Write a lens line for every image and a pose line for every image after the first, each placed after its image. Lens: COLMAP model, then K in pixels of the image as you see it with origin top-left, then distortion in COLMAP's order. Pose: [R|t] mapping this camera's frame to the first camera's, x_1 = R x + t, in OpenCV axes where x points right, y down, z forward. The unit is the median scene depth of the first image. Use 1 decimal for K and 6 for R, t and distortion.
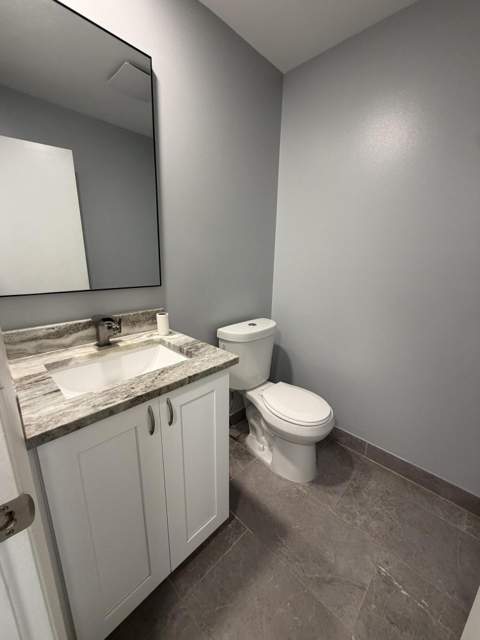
lens RADIAL K [[254.9, 0, 239.4], [0, 254.9, 320.0], [0, 0, 1]] dist [0.000391, 0.000033]
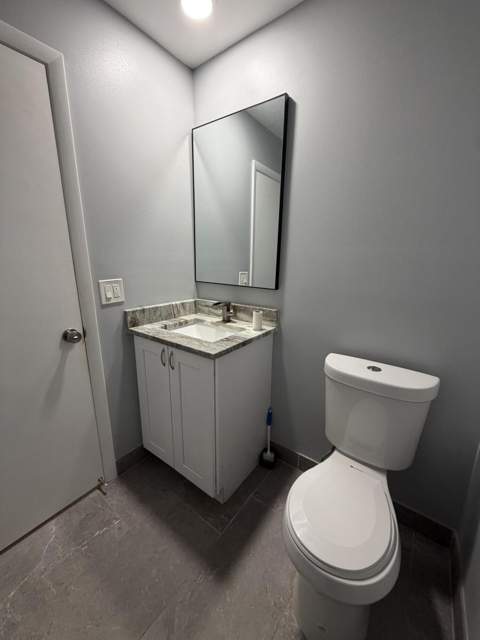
lens RADIAL K [[254.9, 0, 239.9], [0, 254.9, 318.0], [0, 0, 1]] dist [0.000391, 0.000033]
pose [[0.126078, 0.210588, -0.969411, 0.946612], [-0.253477, 0.951608, 0.173754, -0.203906], [0.959090, 0.223817, 0.173356, 0.806026]]
